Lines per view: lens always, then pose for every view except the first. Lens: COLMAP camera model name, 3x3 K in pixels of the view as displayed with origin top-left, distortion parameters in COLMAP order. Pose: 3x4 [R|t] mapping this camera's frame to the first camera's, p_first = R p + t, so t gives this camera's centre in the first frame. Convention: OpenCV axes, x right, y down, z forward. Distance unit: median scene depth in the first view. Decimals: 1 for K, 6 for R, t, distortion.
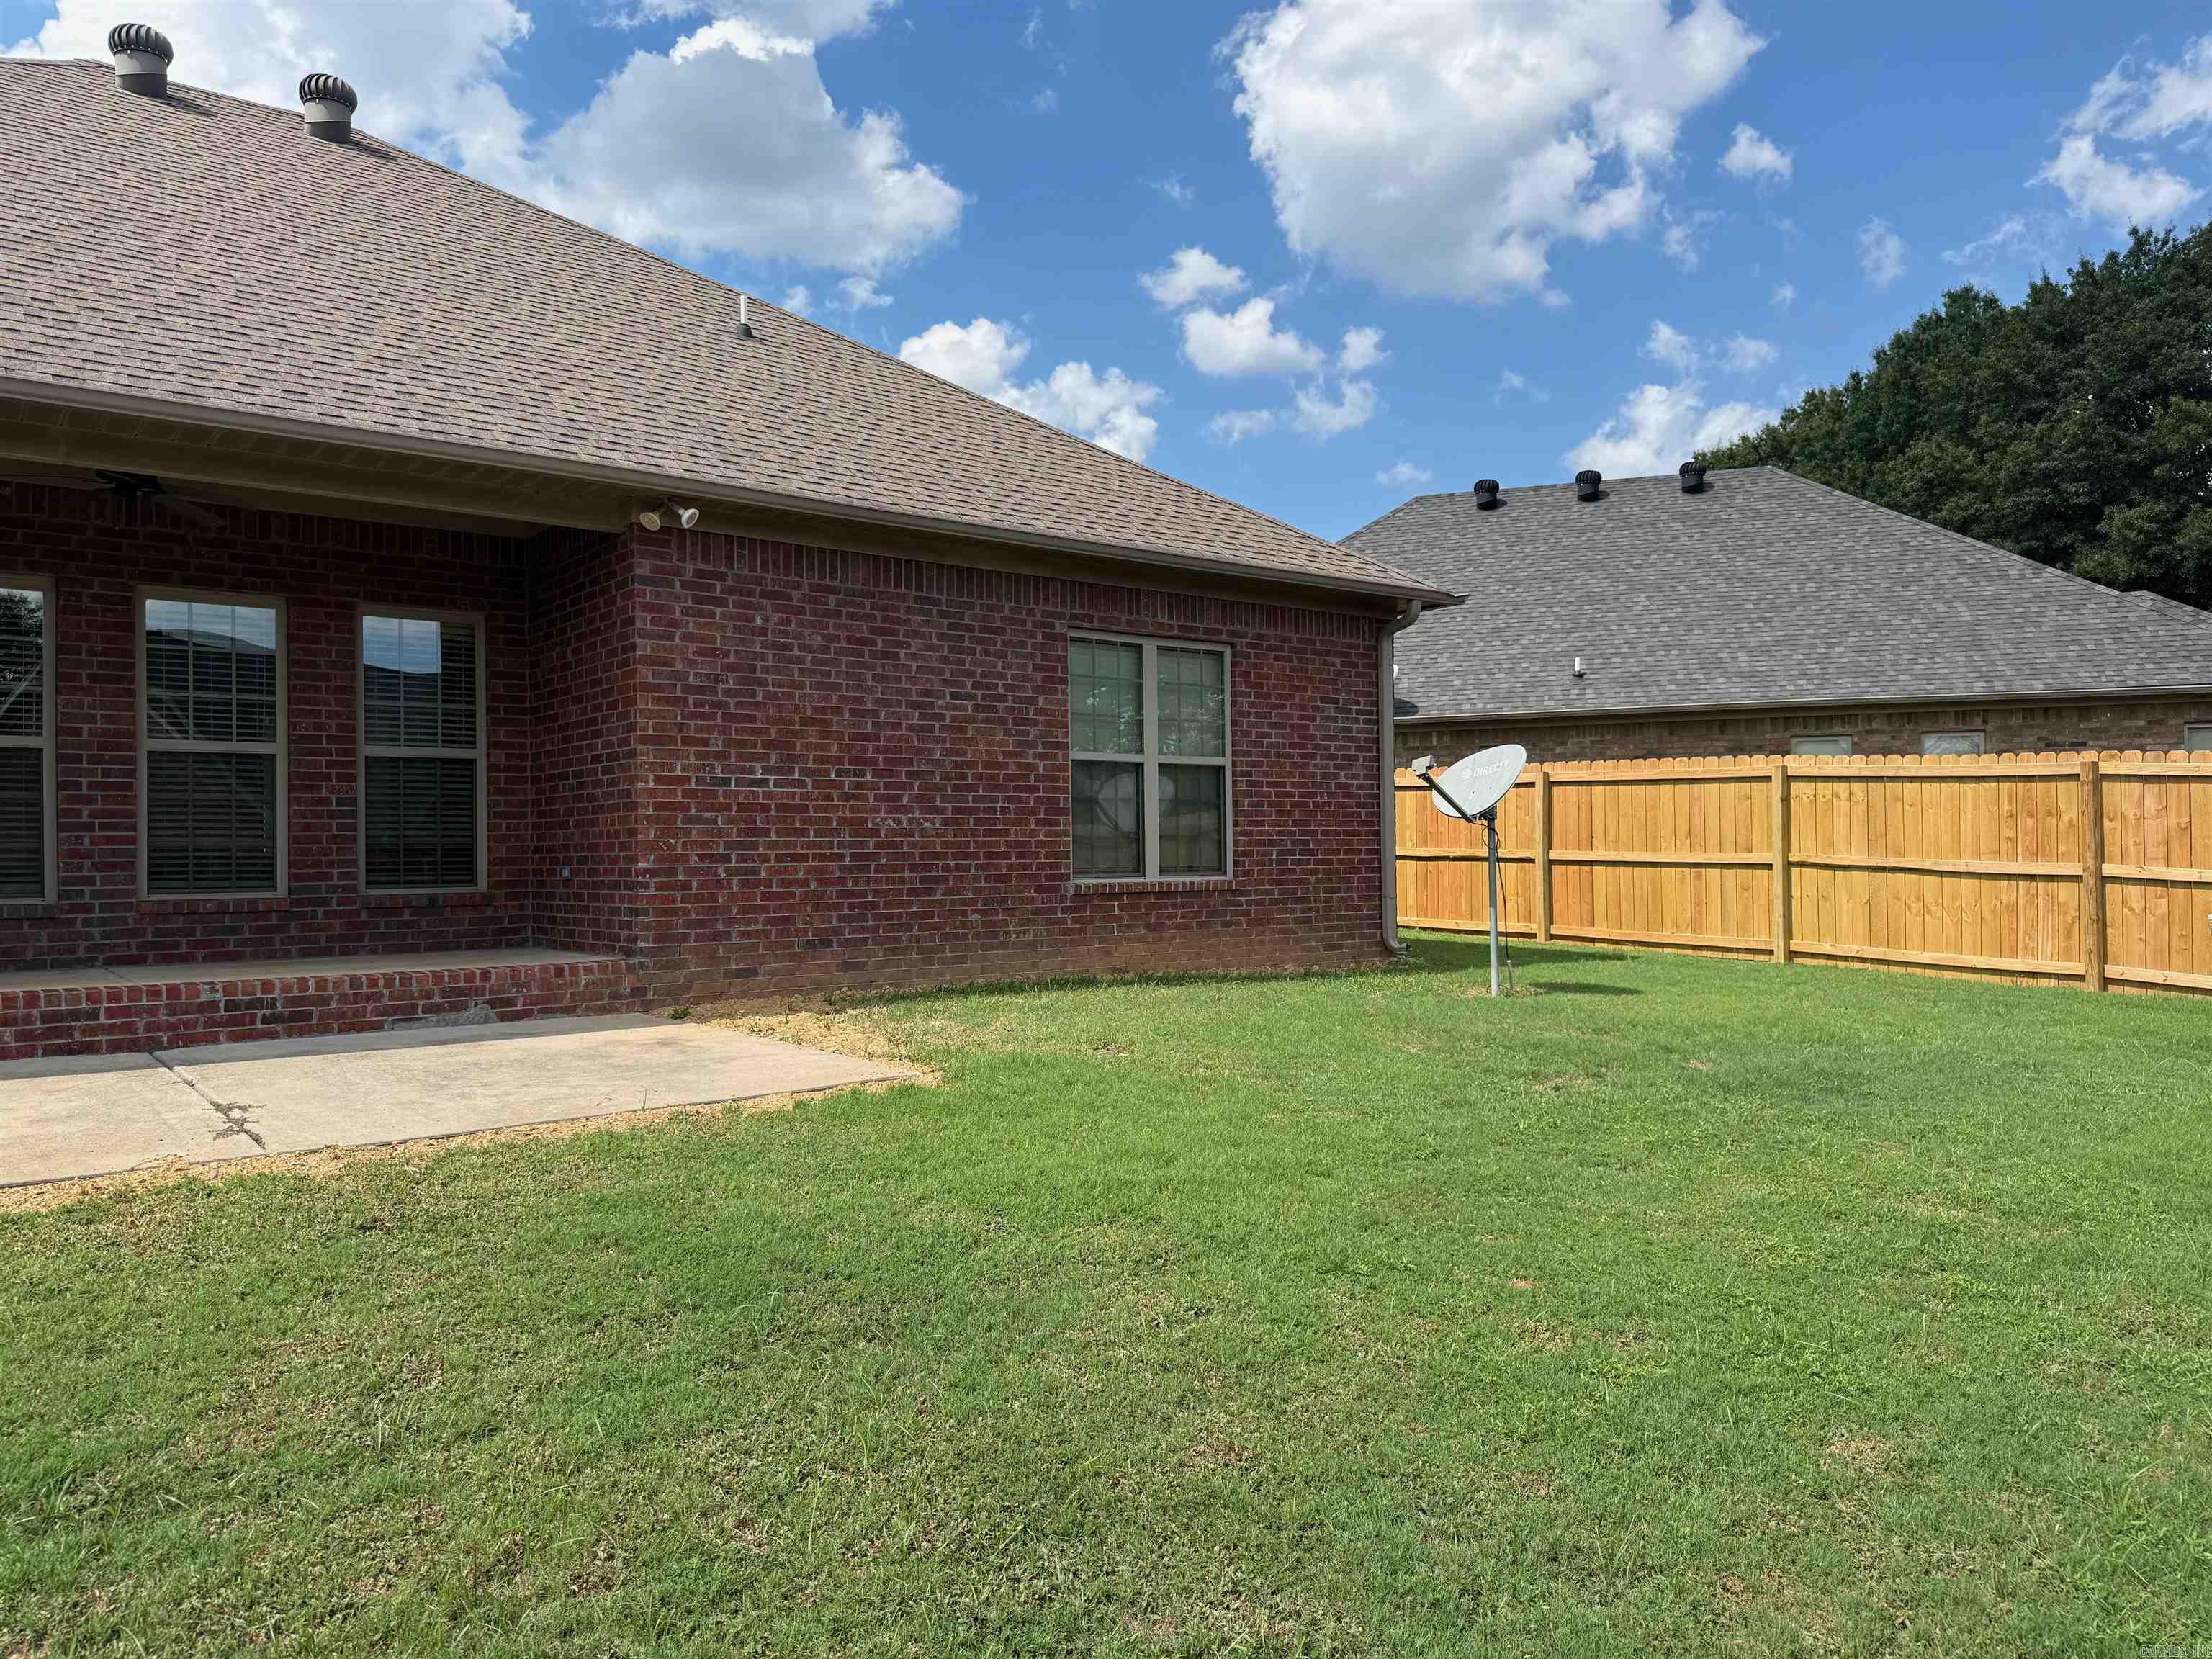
lens RADIAL K [[1546.8, 0, 1097.2], [0, 1546.8, 839.7], [0, 0, 1]] dist [0.091036, -0.117742]
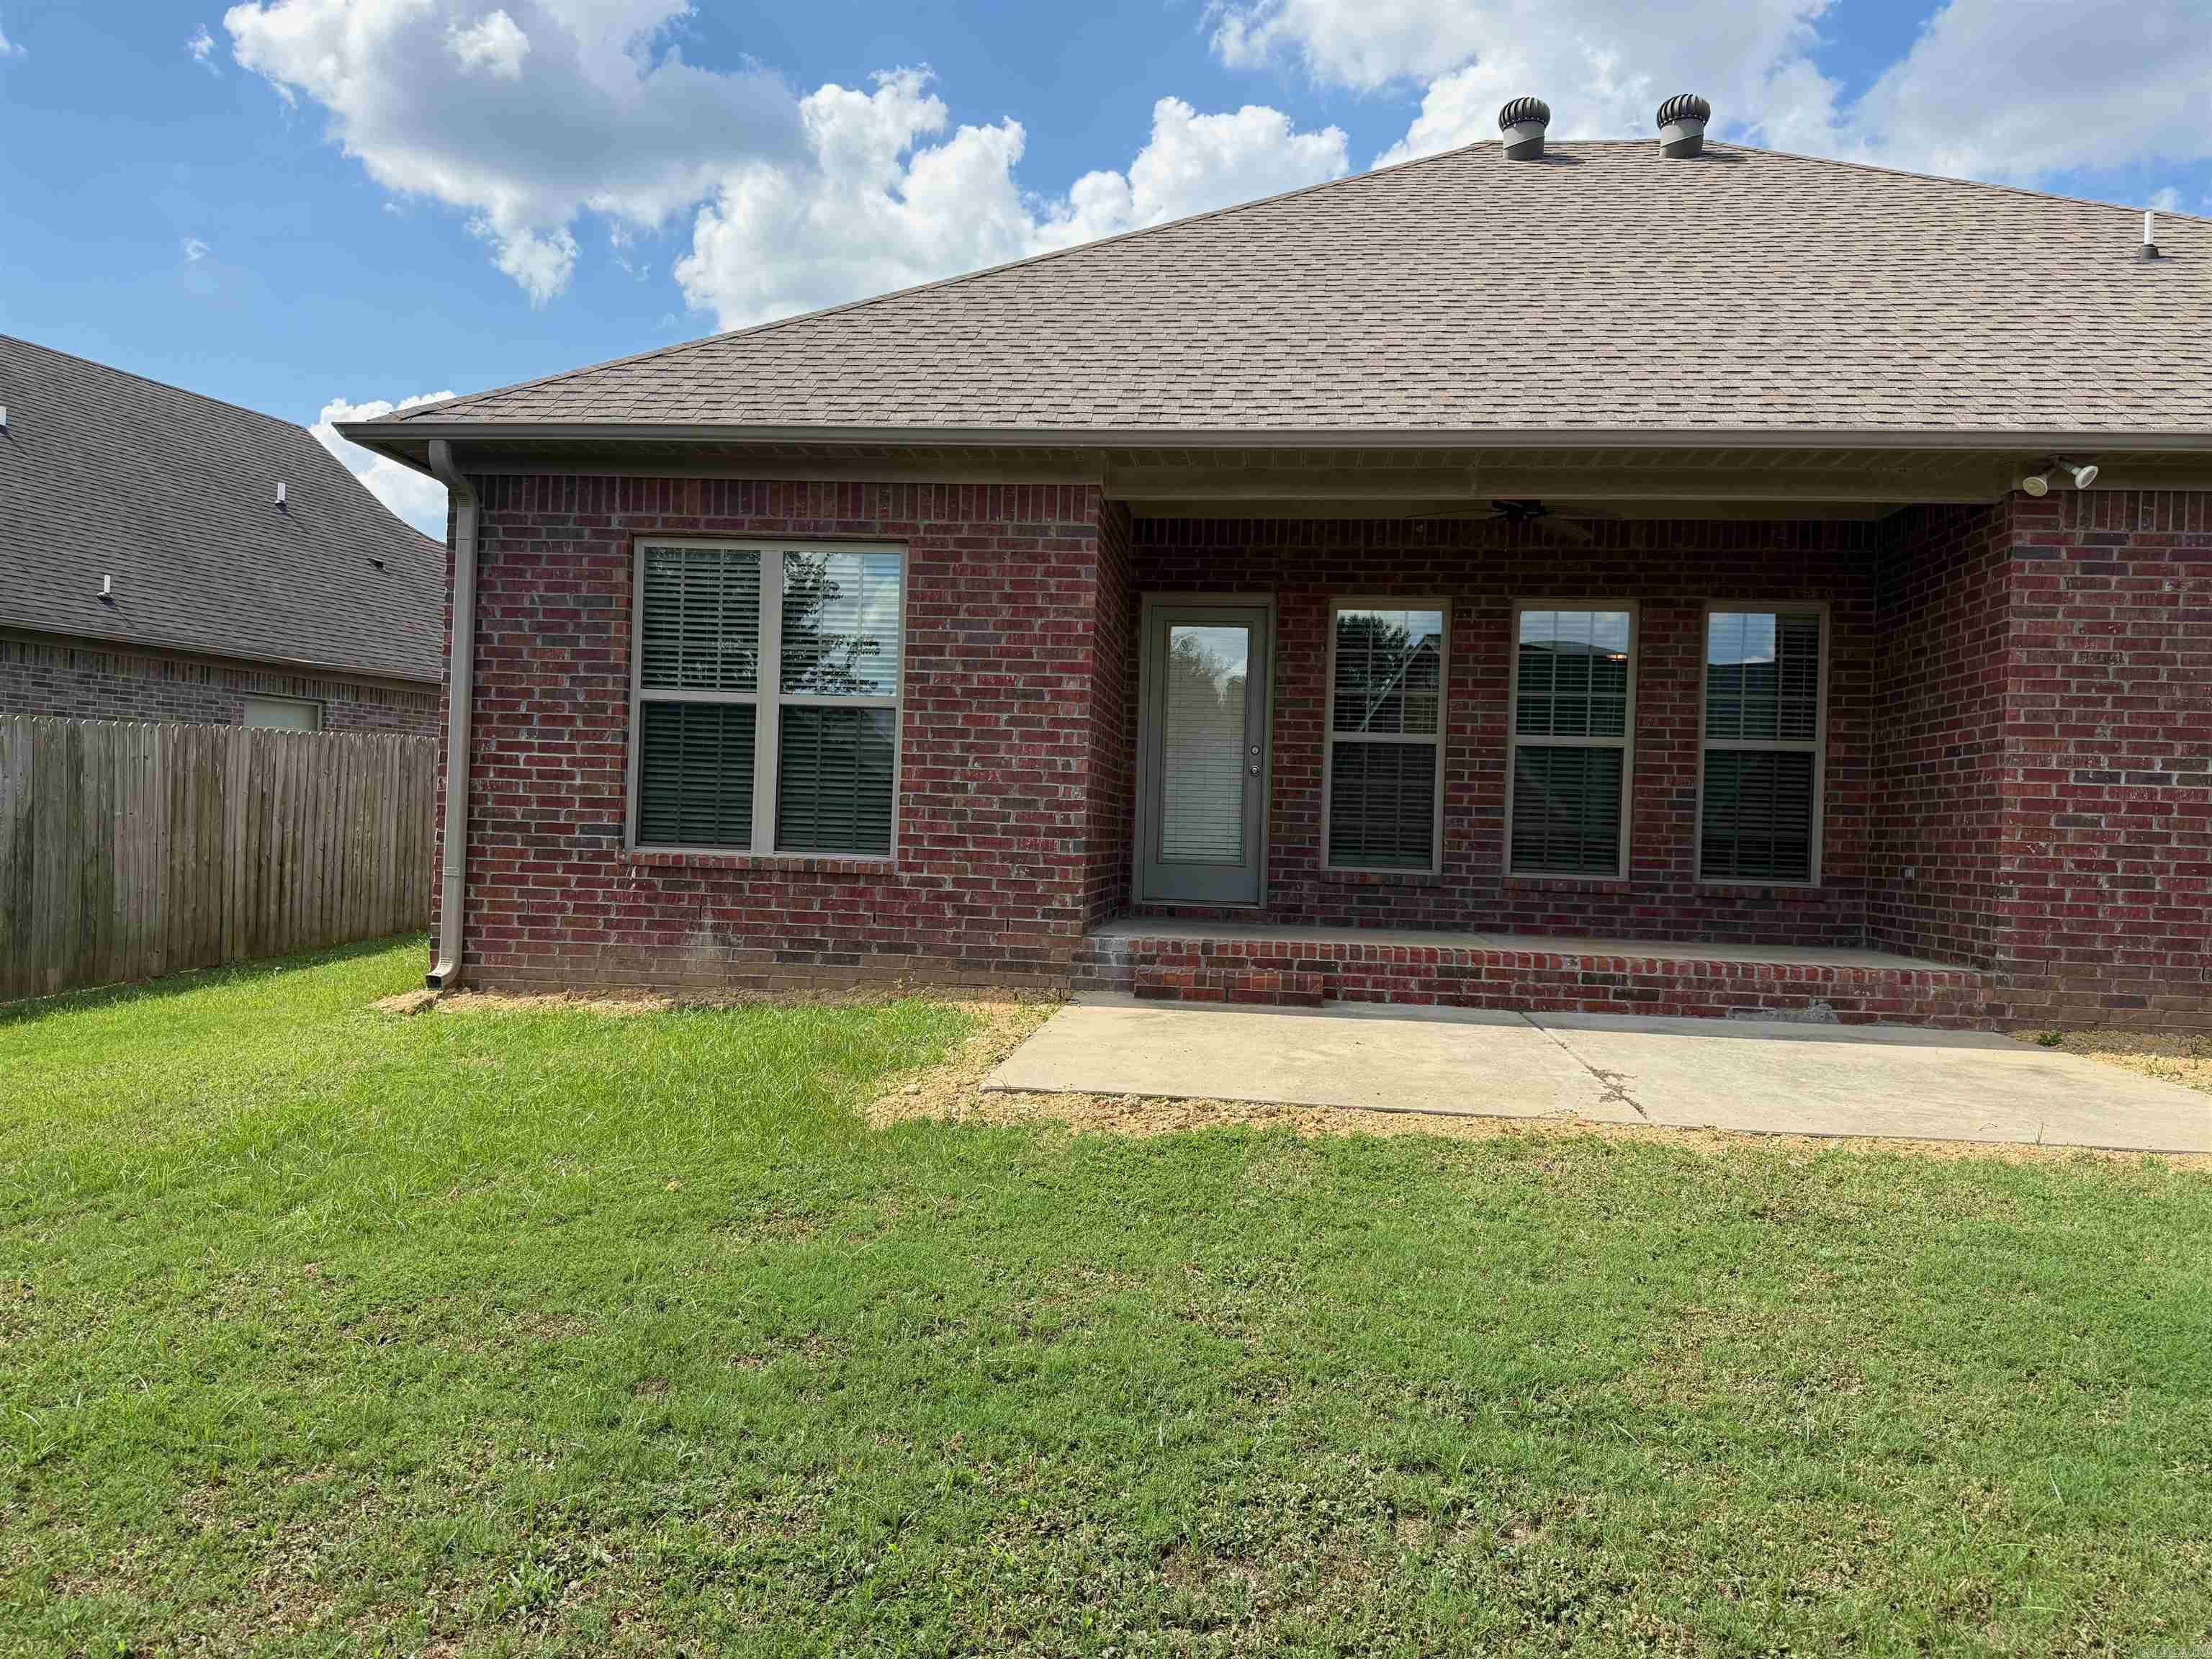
lens RADIAL K [[1556.5, 0, 1106.0], [0, 1556.5, 829.5], [0, 0, 1]] dist [0.072836, -0.095634]
pose [[0.722315, 0.034283, -0.690714, -0.037236], [-0.035410, 0.999294, 0.012568, 0.000341], [0.690658, 0.015380, 0.723018, -0.015633]]
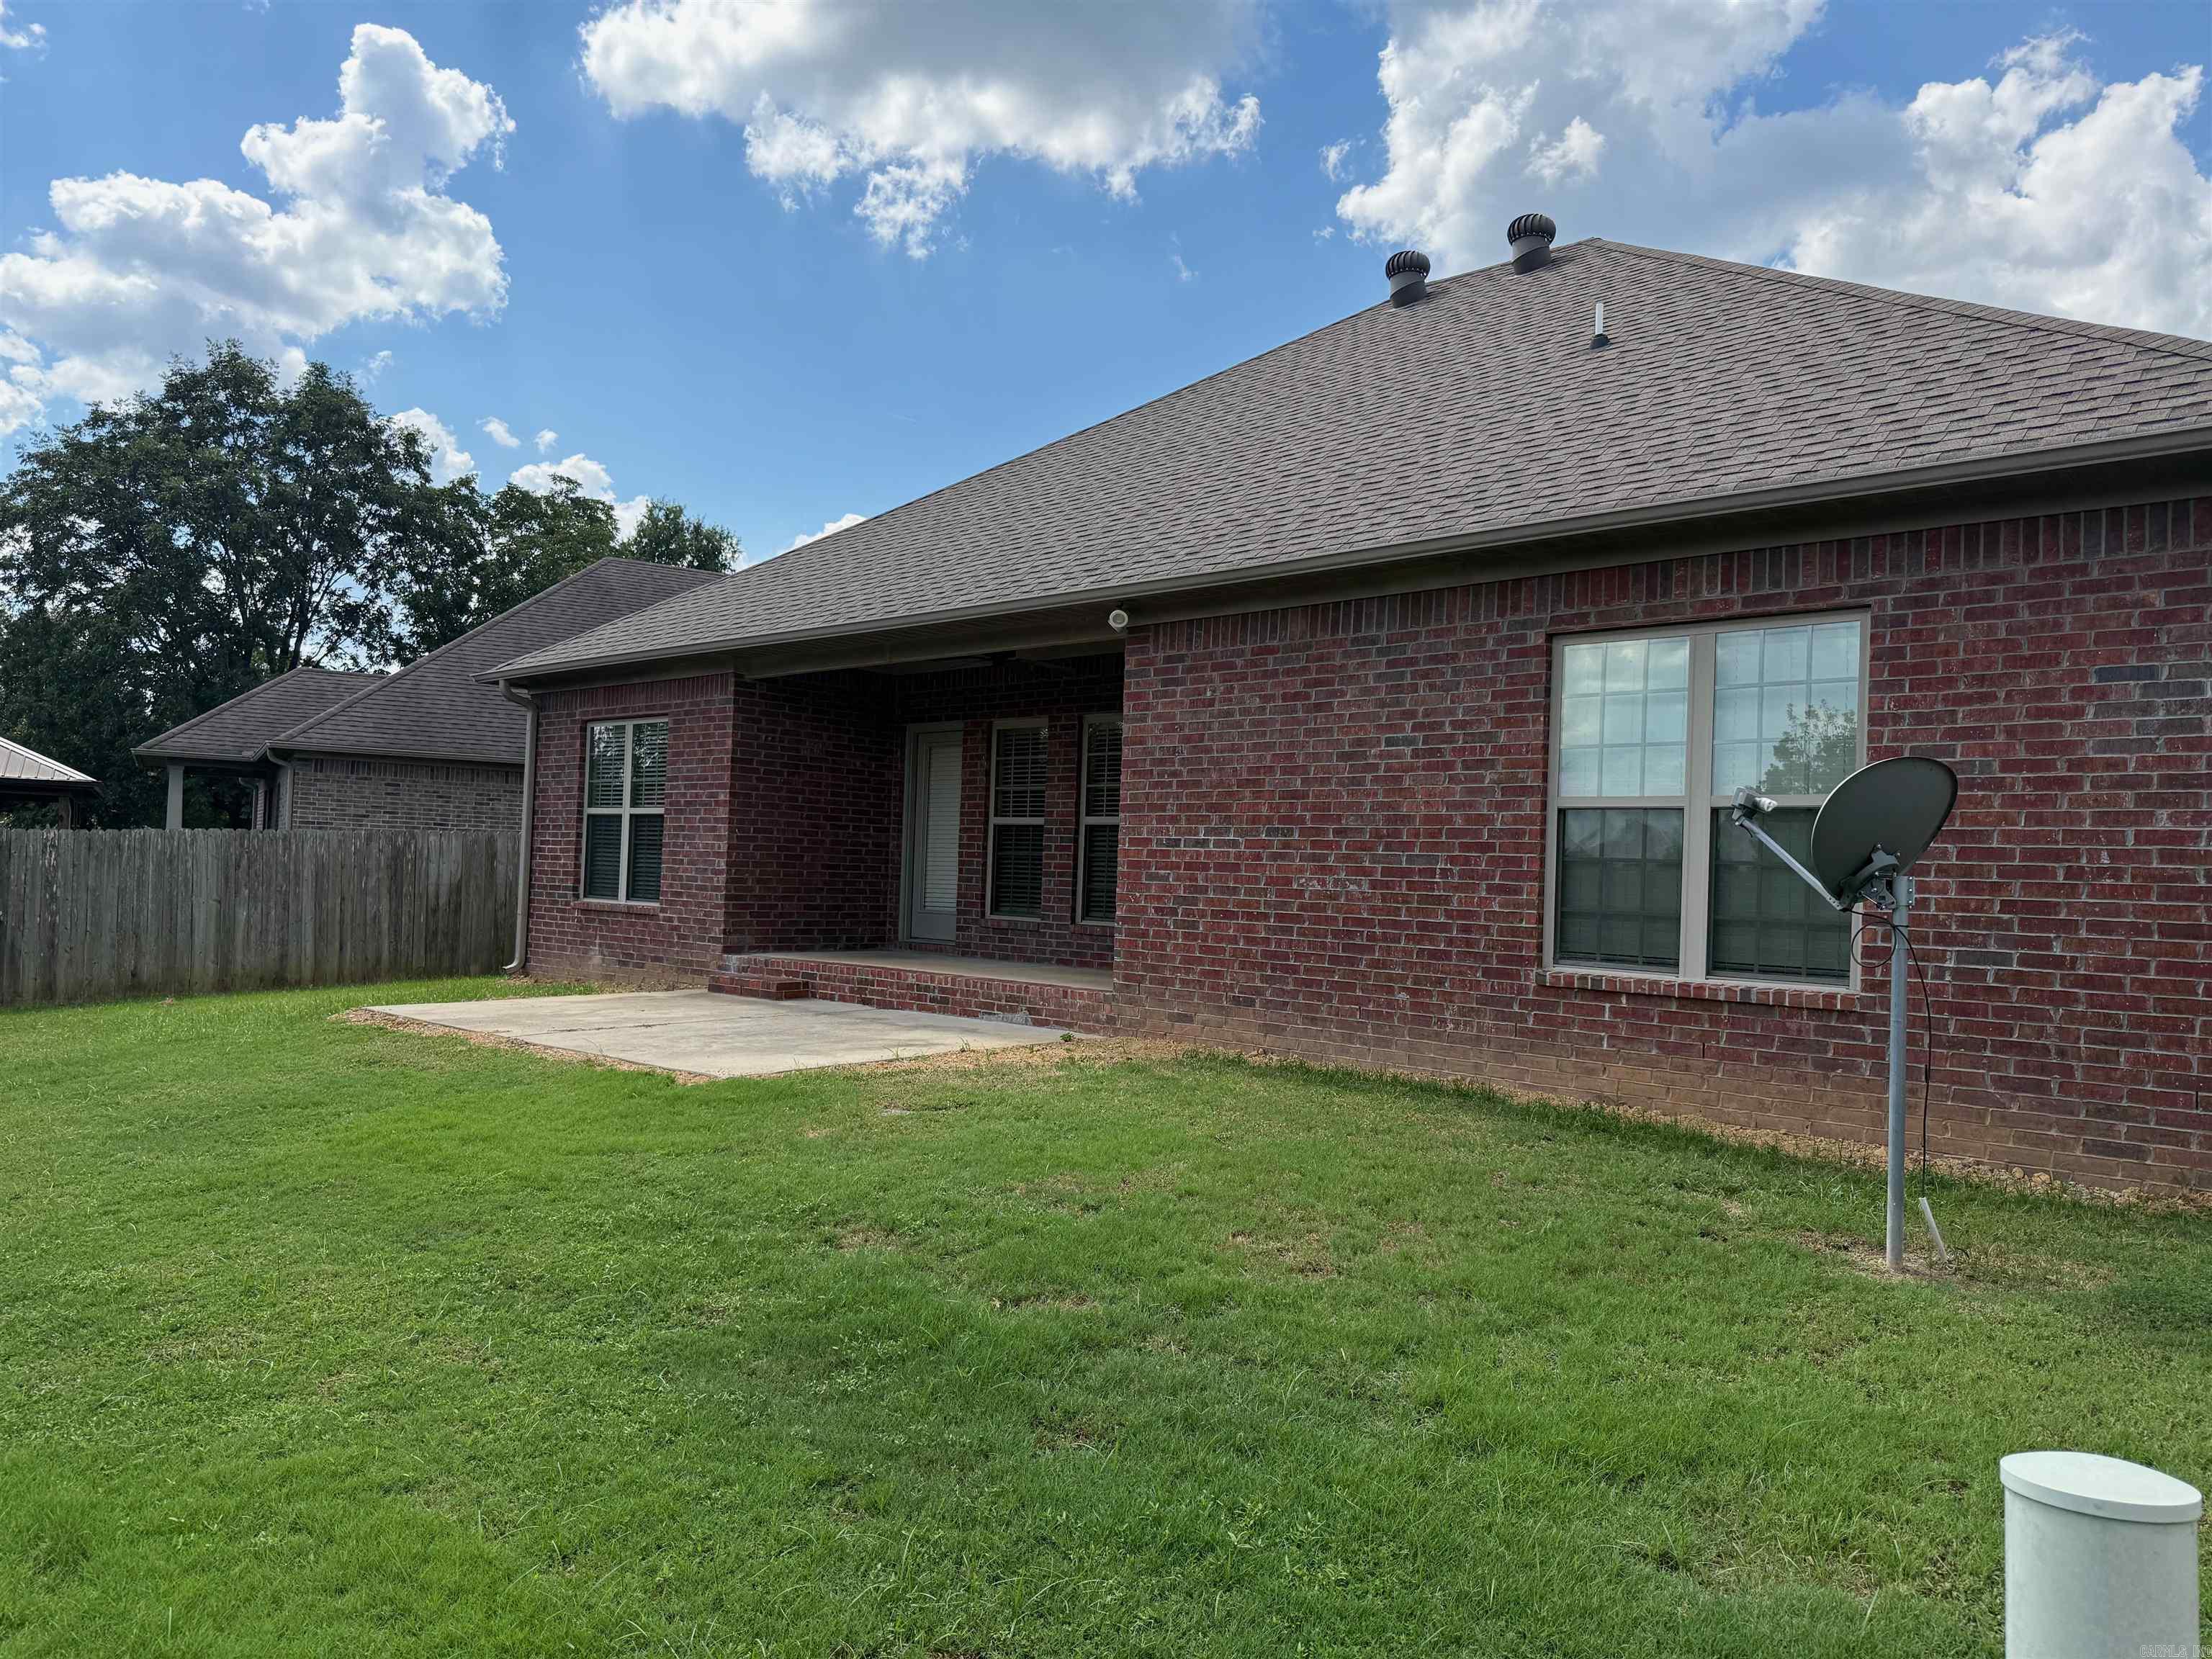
lens RADIAL K [[1576.2, 0, 1099.7], [0, 1576.2, 839.6], [0, 0, 1]] dist [0.227404, -0.493351]
pose [[0.128944, -0.006862, -0.991628, 0.855635], [-0.026285, 0.999601, -0.010335, -0.025961], [0.991304, 0.027397, 0.128712, 0.787987]]
